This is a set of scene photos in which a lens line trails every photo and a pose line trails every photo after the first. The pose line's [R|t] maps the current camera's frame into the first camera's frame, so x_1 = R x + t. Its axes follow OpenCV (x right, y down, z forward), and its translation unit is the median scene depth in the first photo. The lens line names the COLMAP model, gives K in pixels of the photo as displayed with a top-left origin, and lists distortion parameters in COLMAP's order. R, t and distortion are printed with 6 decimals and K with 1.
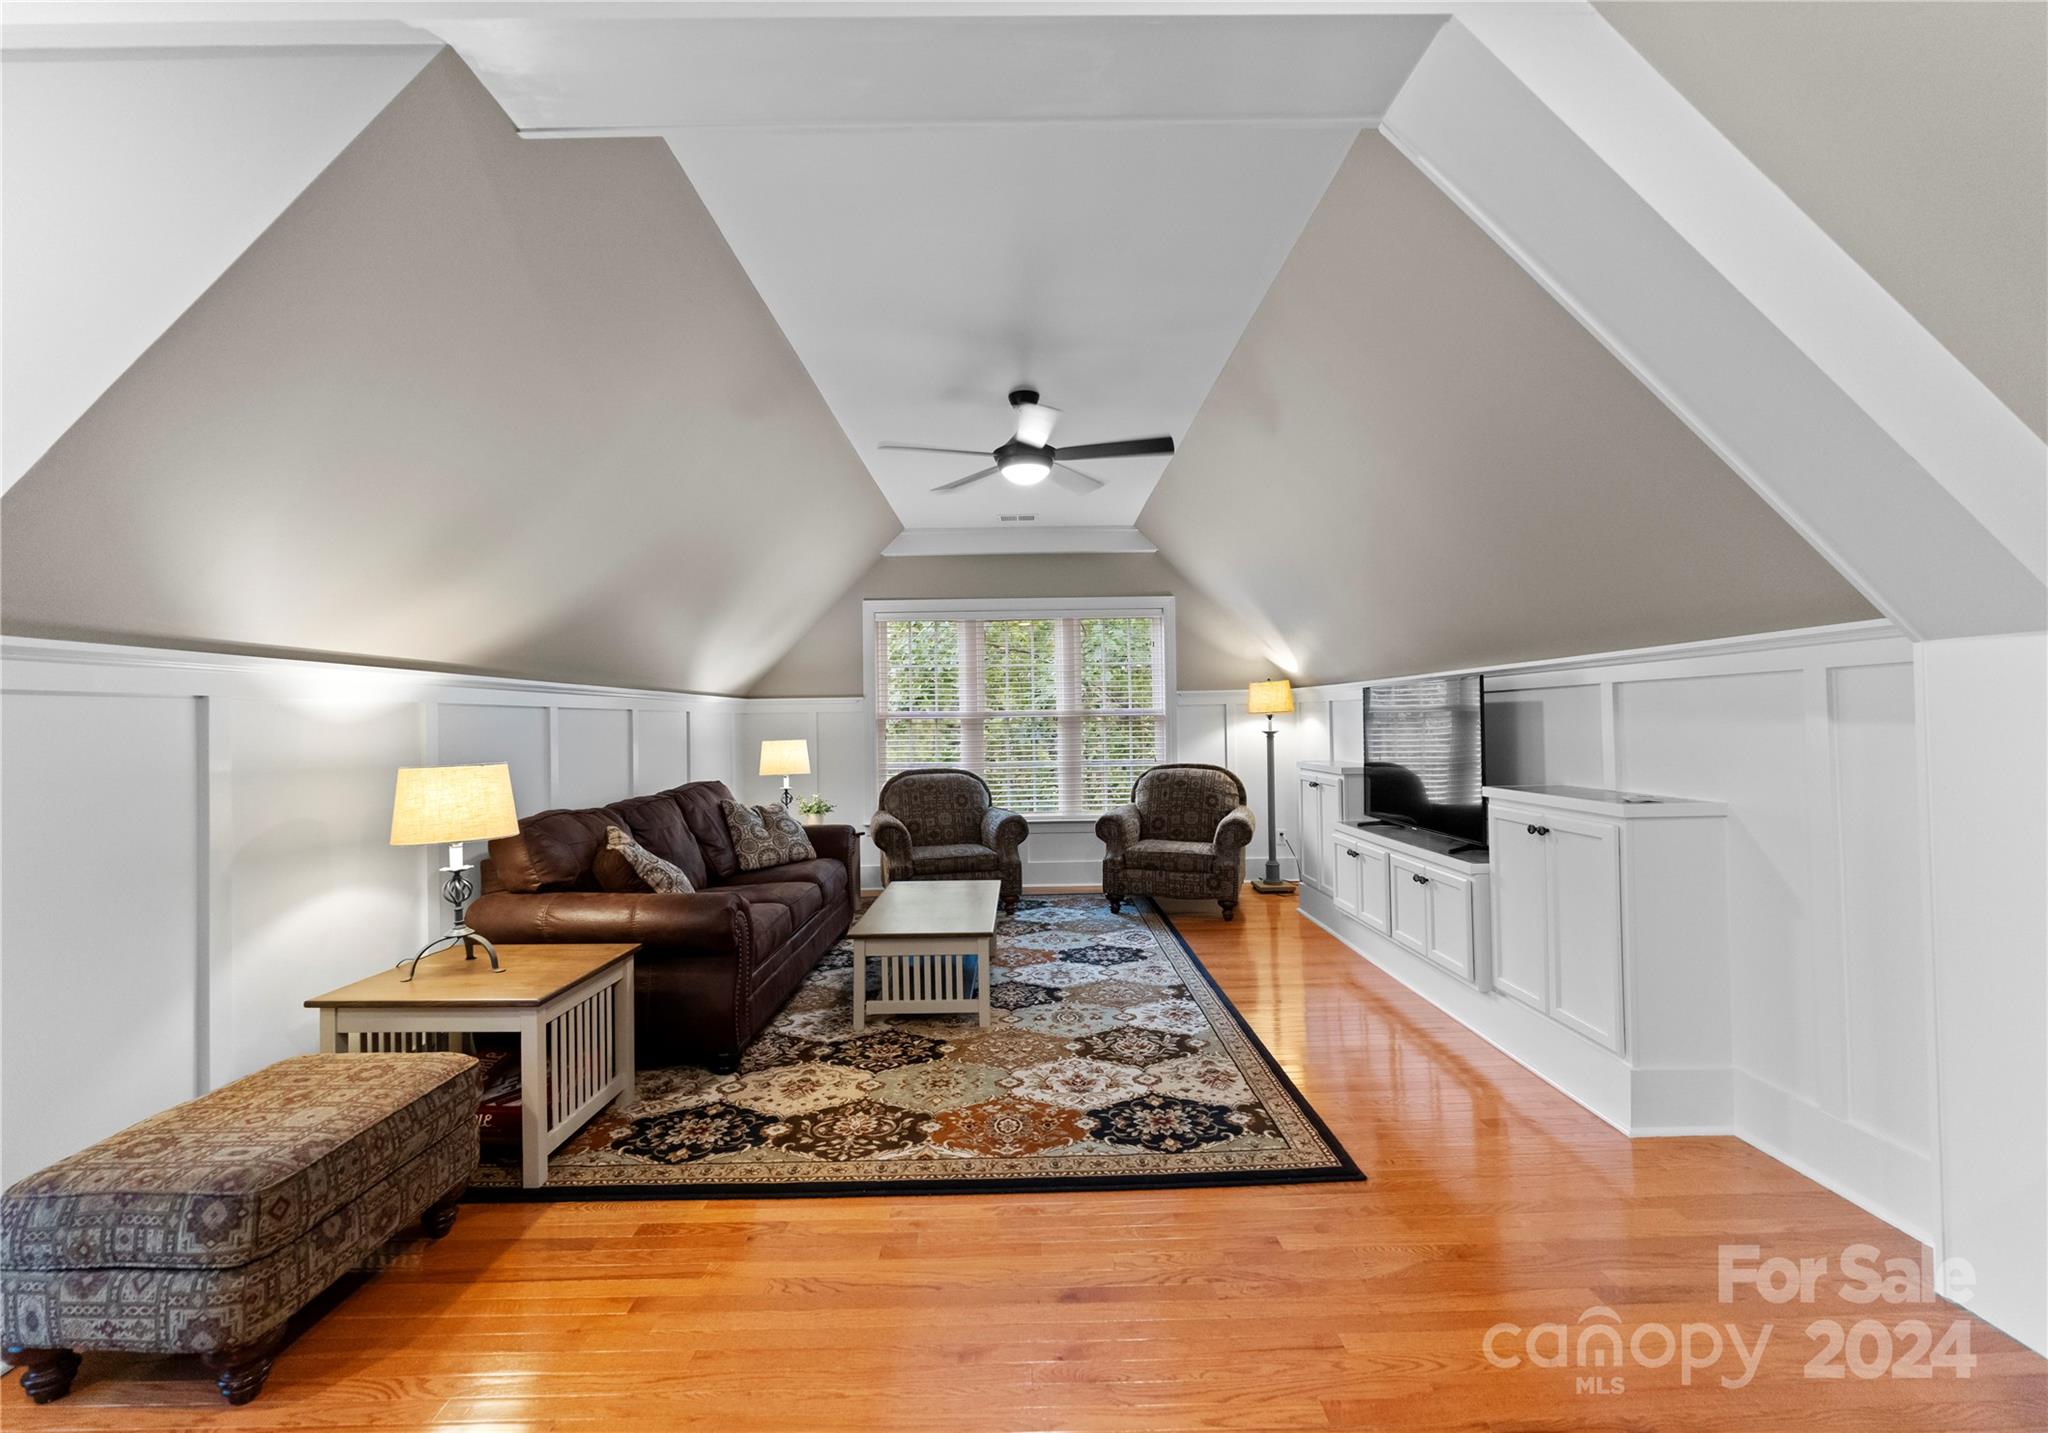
lens RADIAL K [[872.0, 0, 1020.4], [0, 872.0, 716.4], [0, 0, 1]] dist [0.000854, 0.000469]
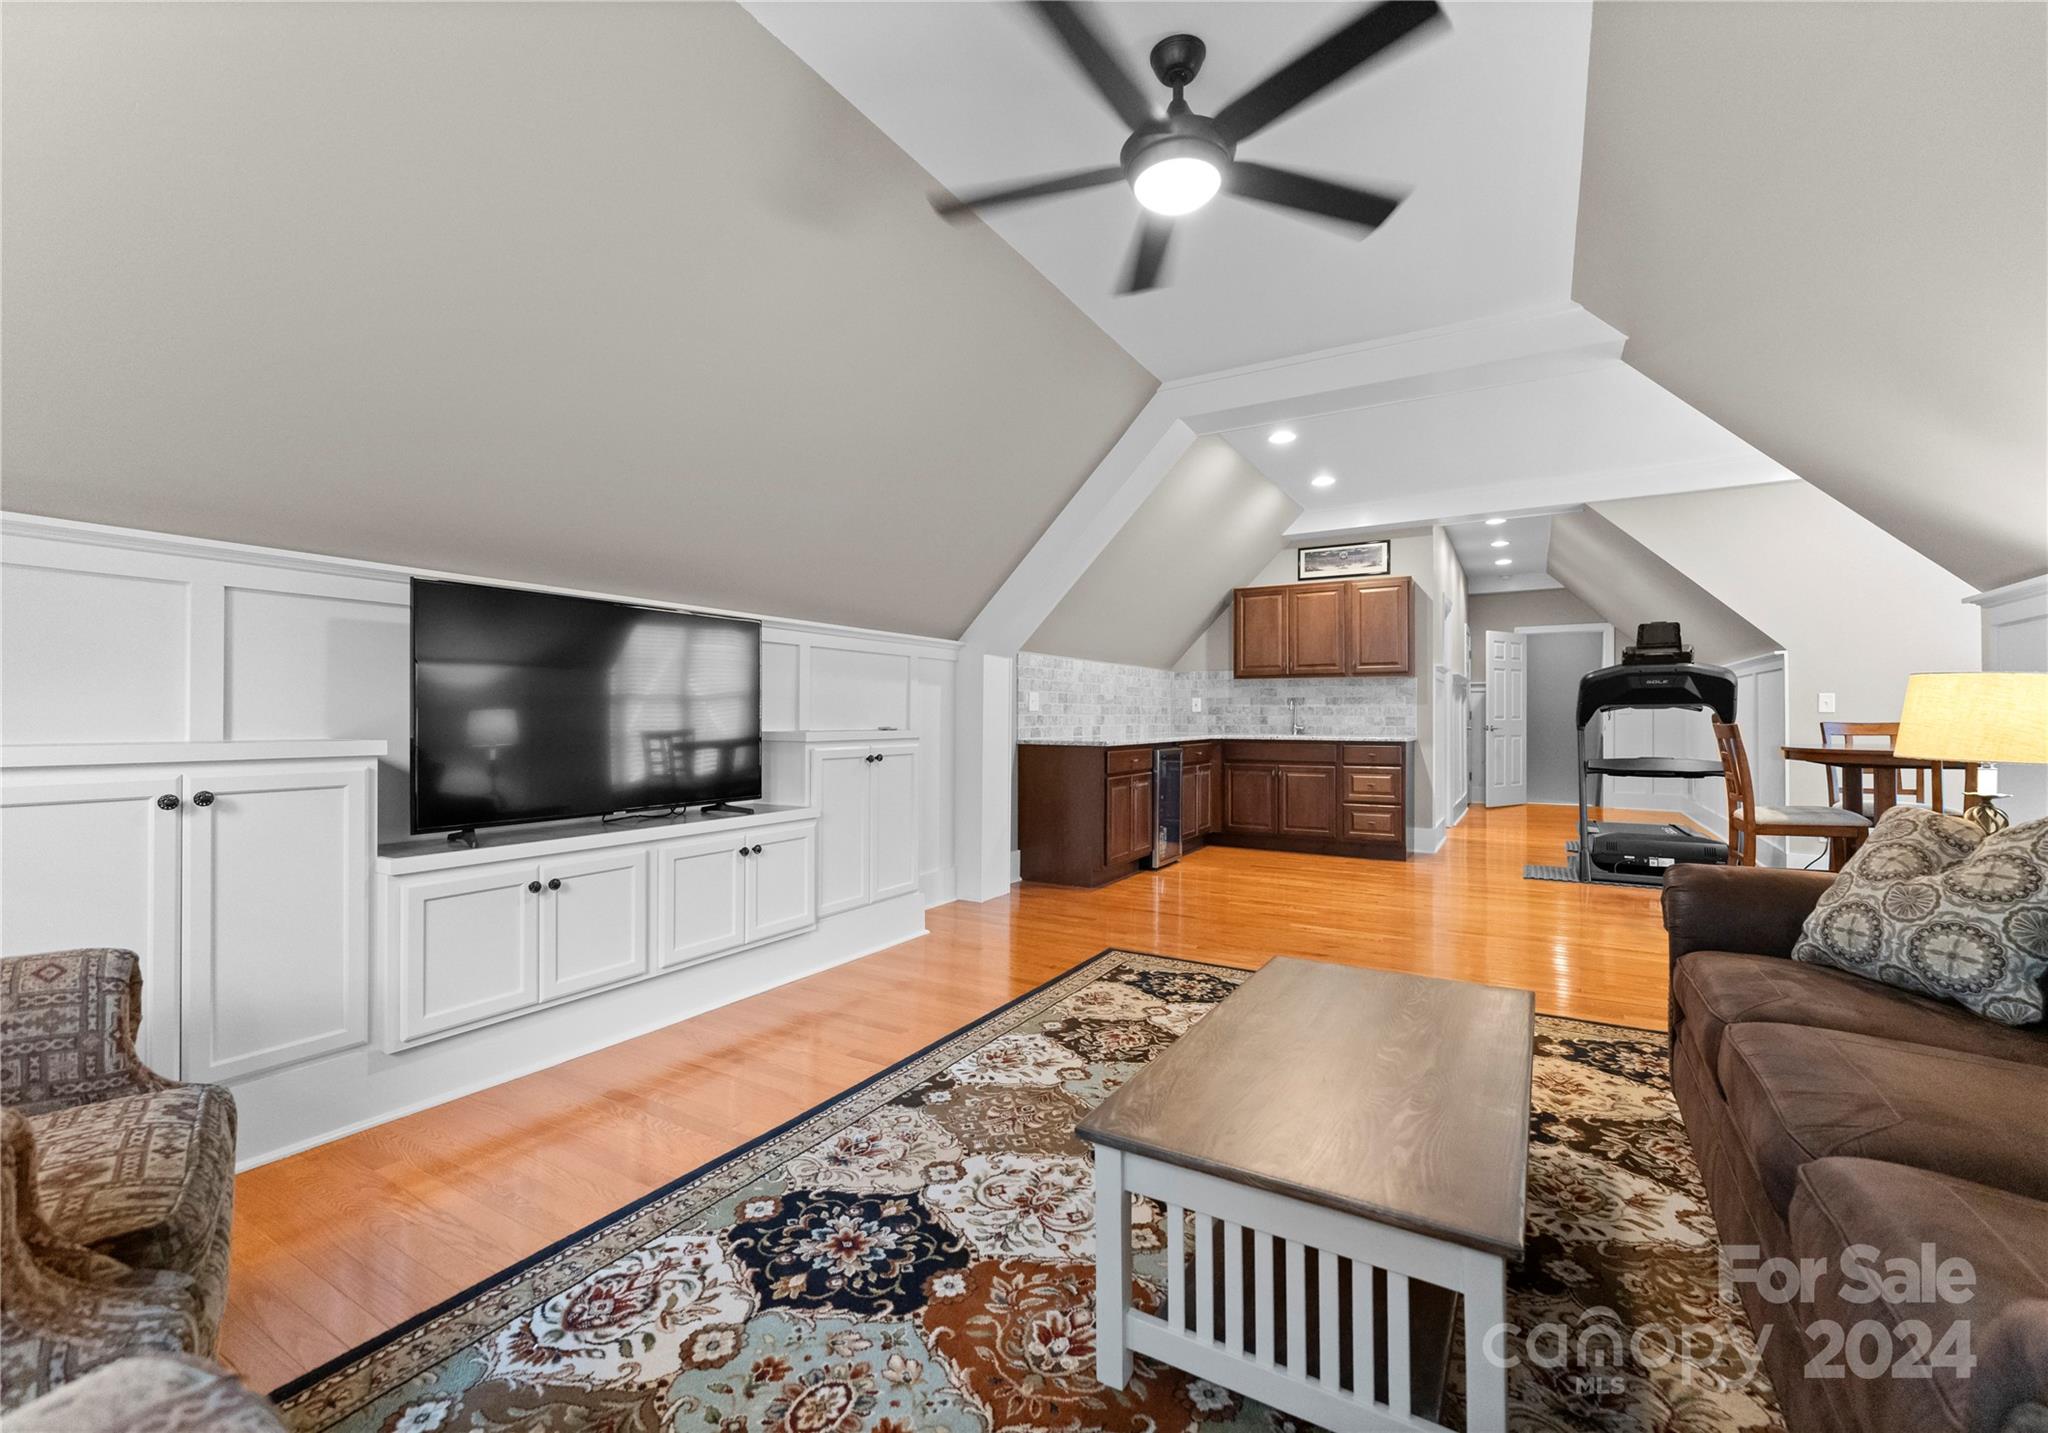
lens RADIAL K [[872.0, 0, 1017.5], [0, 872.0, 715.1], [0, 0, 1]] dist [0.000854, 0.000469]
pose [[-0.857904, 0.017220, 0.513521, -0.213599], [0.008354, 0.999774, -0.019568, 0.081343], [-0.513742, -0.012497, -0.857854, 1.730776]]
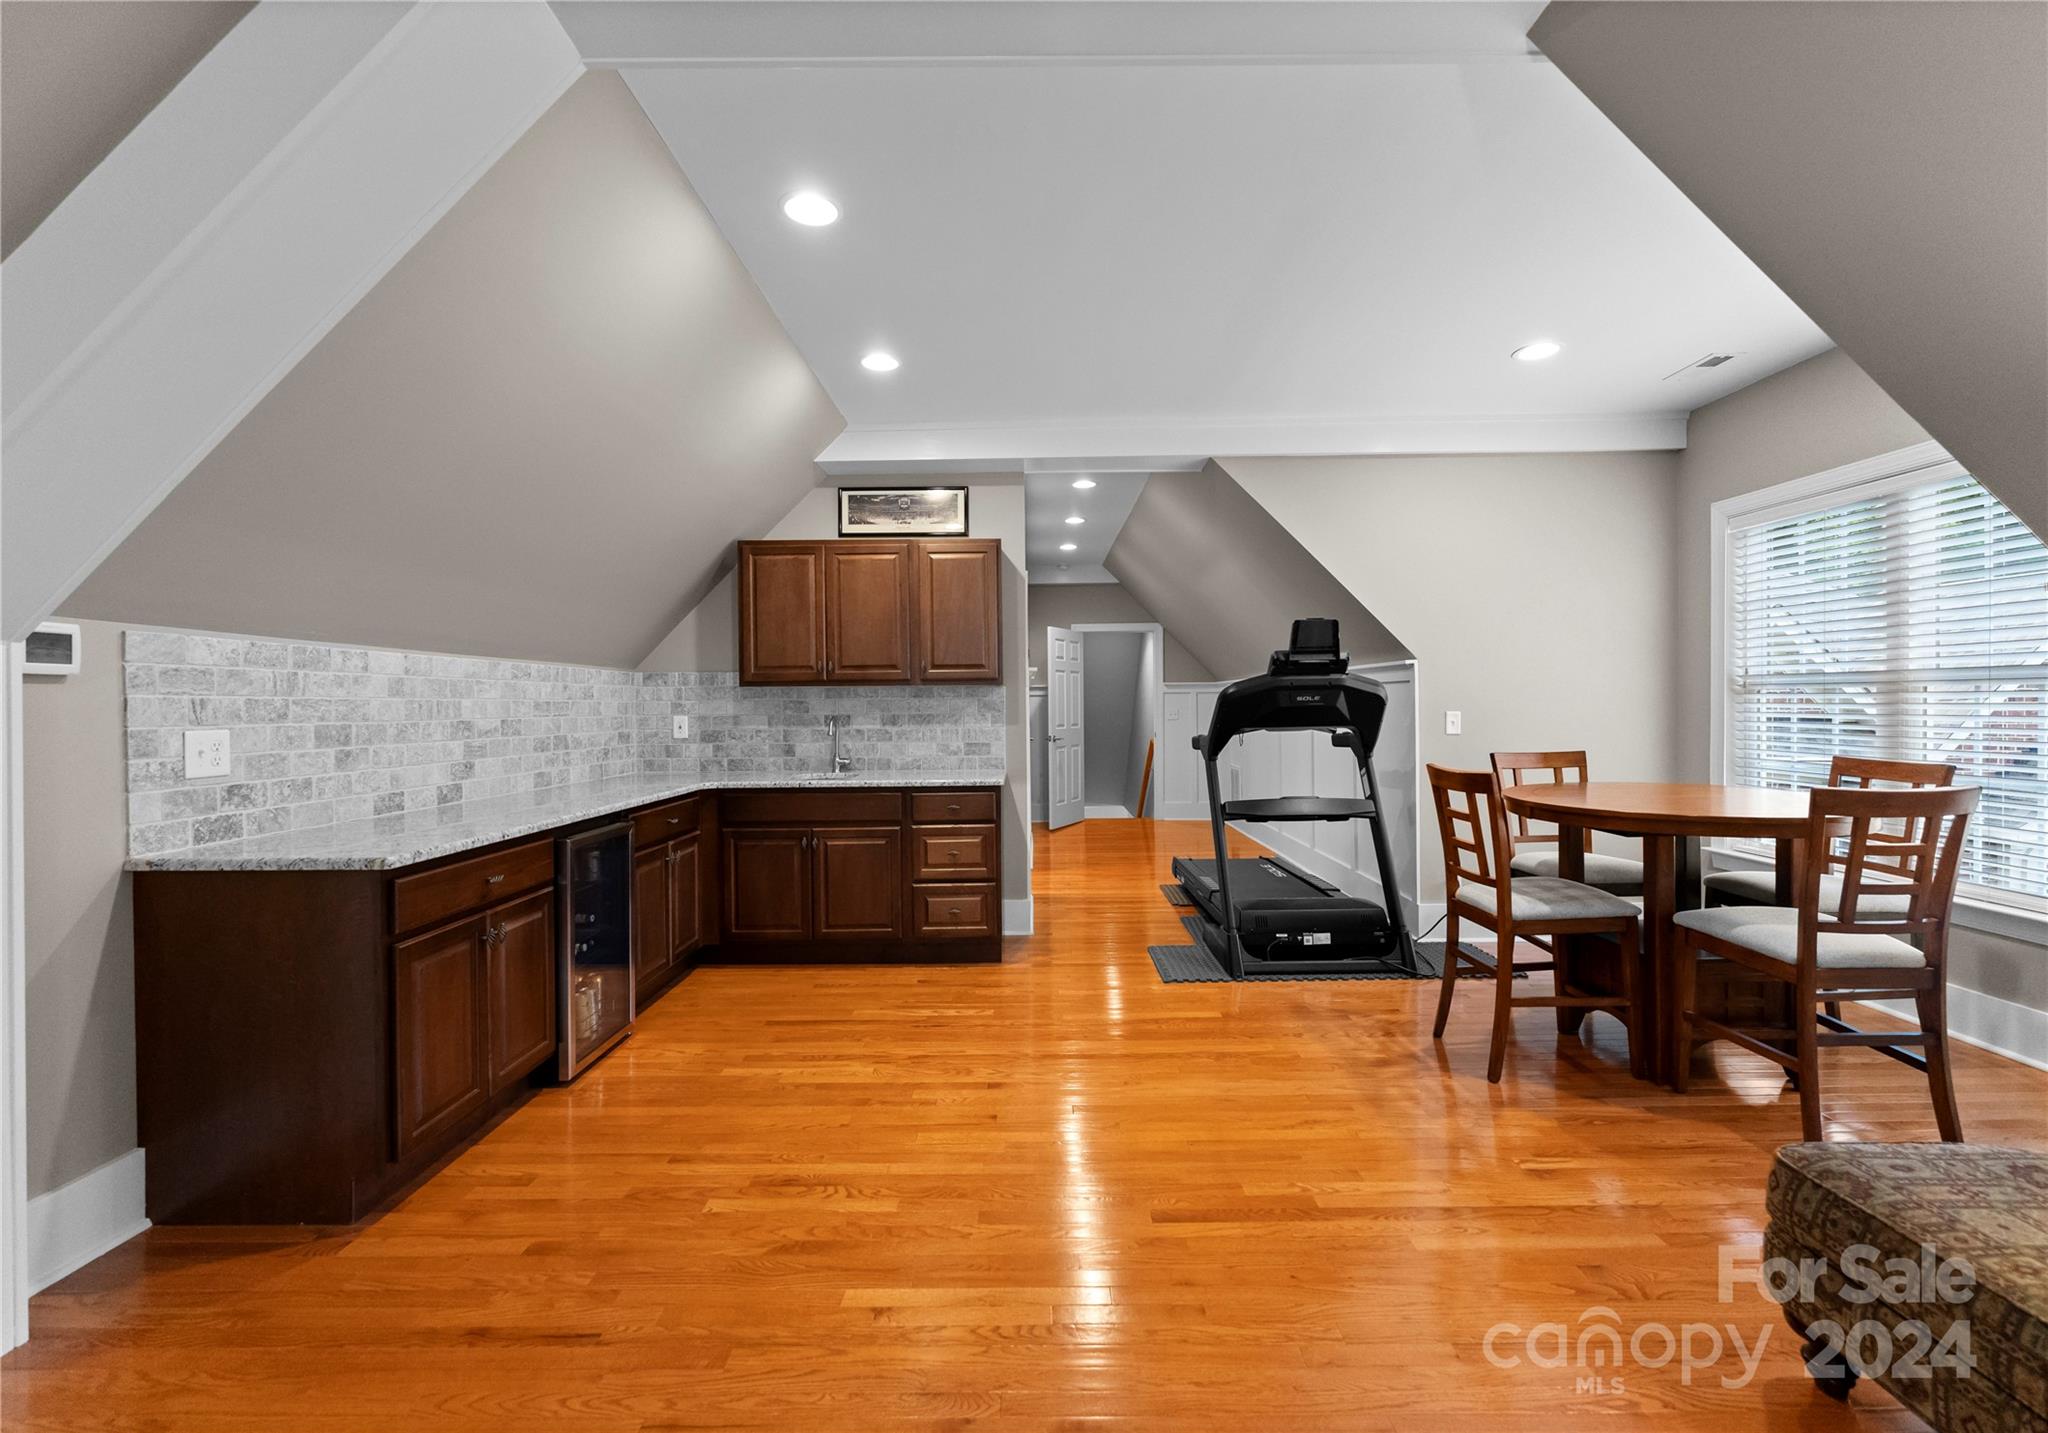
lens RADIAL K [[872.0, 0, 1034.3], [0, 872.0, 714.2], [0, 0, 1]] dist [0.000854, 0.000469]
pose [[-0.999621, 0.027514, 0.000902, -0.099549], [0.027513, 0.999620, -0.001670, 0.040213], [-0.000948, -0.001644, -0.999998, 1.270728]]
